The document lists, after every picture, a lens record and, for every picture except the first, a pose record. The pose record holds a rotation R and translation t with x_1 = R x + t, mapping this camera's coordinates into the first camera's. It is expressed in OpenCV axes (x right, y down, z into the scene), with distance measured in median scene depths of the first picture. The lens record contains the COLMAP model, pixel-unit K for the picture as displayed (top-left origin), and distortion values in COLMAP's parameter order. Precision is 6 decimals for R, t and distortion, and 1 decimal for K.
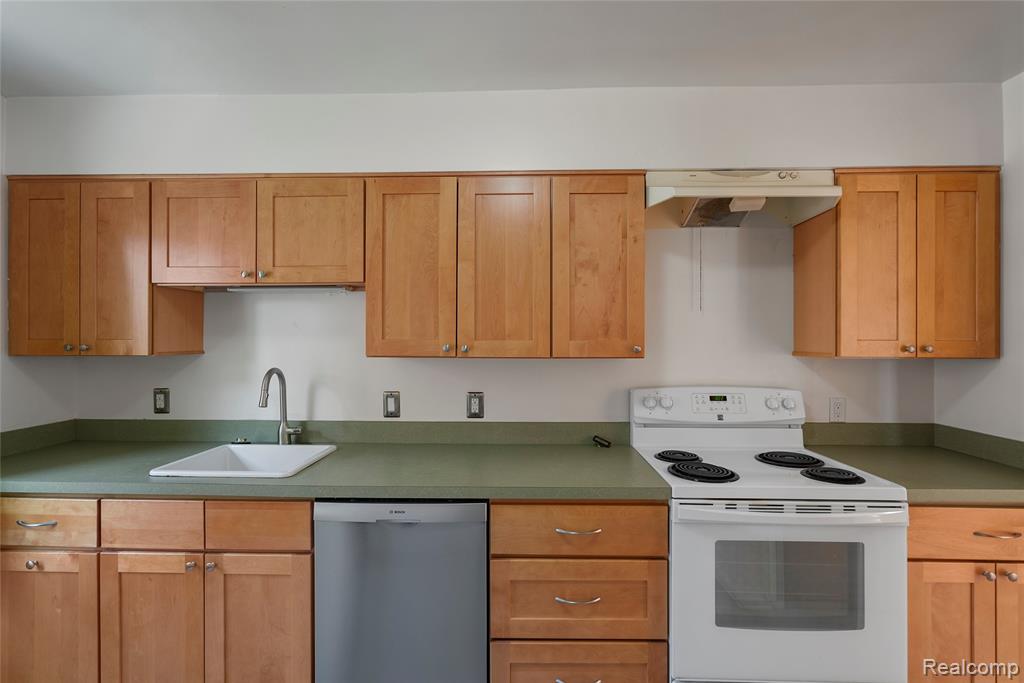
lens RADIAL K [[461.8, 0, 510.2], [0, 461.8, 336.3], [0, 0, 1]] dist [-0.011670, 0.002983]
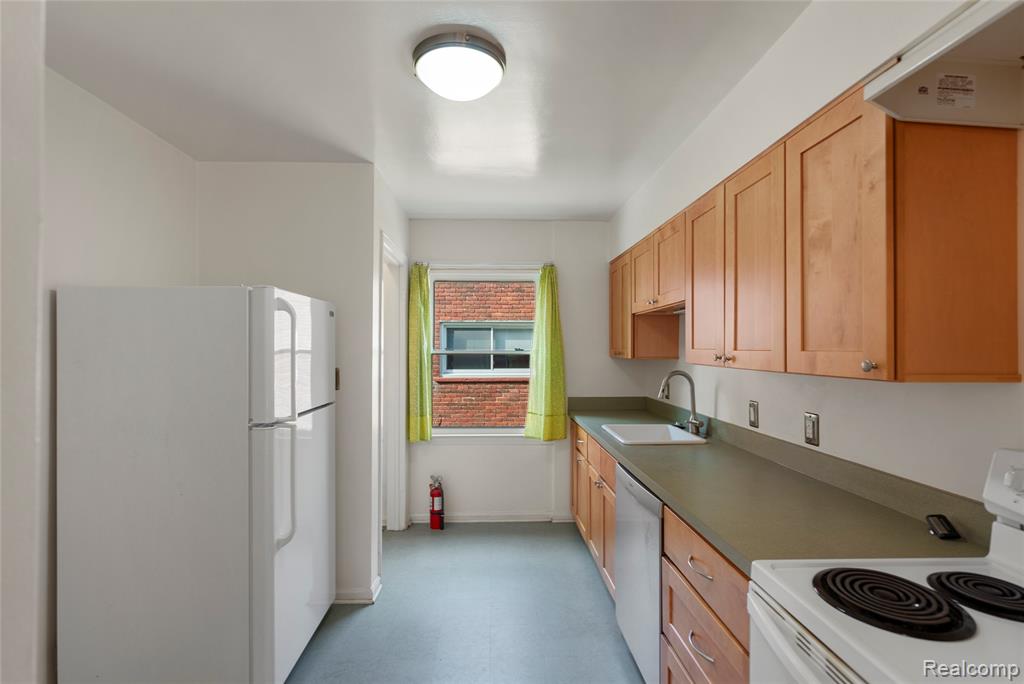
lens RADIAL K [[461.8, 0, 516.4], [0, 461.8, 346.6], [0, 0, 1]] dist [-0.011670, 0.002983]
pose [[0.082789, -0.003100, -0.996562, 0.818192], [0.003444, 0.999990, -0.002825, 0.002433], [0.996561, -0.003198, 0.082799, 0.475232]]
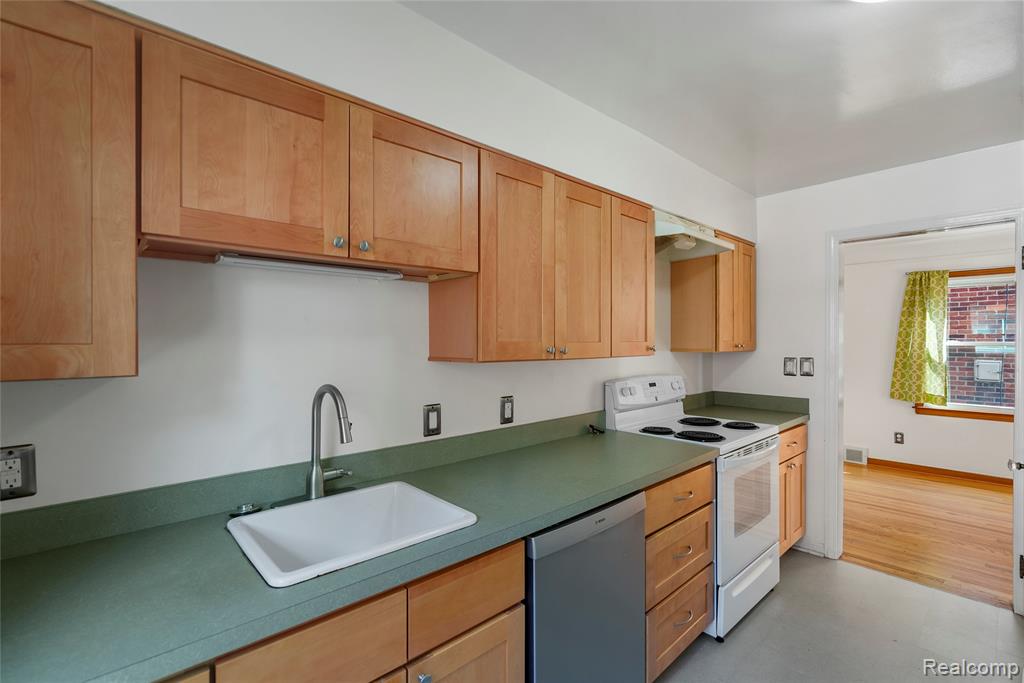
lens RADIAL K [[461.8, 0, 508.4], [0, 461.8, 340.4], [0, 0, 1]] dist [-0.011670, 0.002983]
pose [[0.719955, -0.002158, 0.694017, -0.861746], [-0.003411, 0.999972, 0.006648, -0.001388], [-0.694012, -0.007153, 0.719928, 0.362431]]
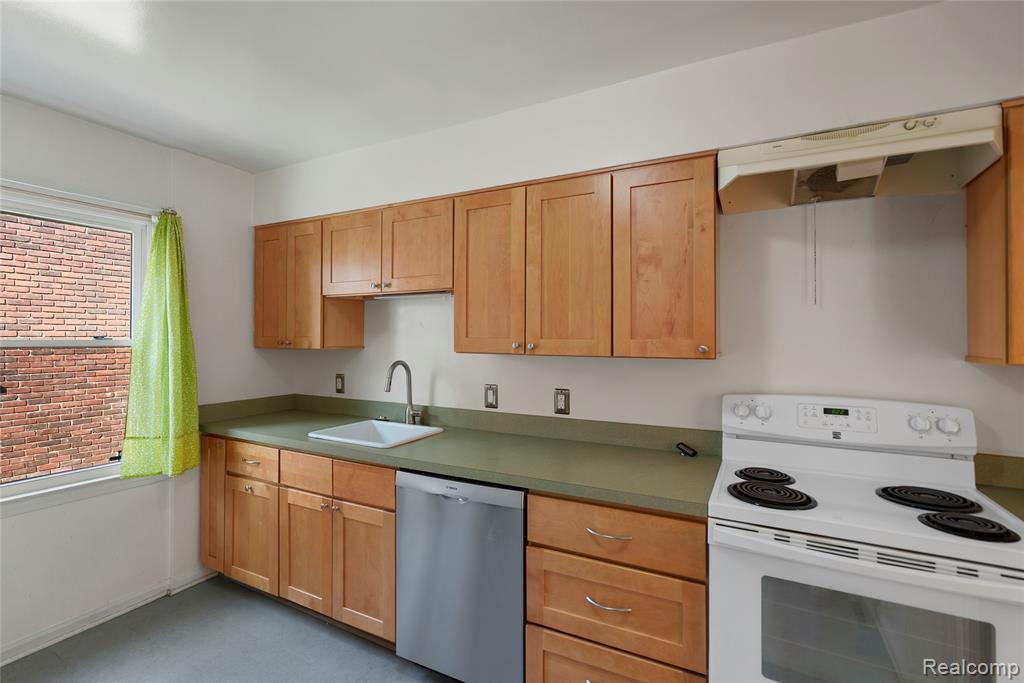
lens RADIAL K [[461.8, 0, 512.6], [0, 461.8, 331.2], [0, 0, 1]] dist [-0.011670, 0.002983]
pose [[0.899567, -0.002703, -0.436775, 0.323946], [-0.001186, 0.999962, -0.008630, 0.000748], [0.436782, 0.008281, 0.899529, 0.024406]]
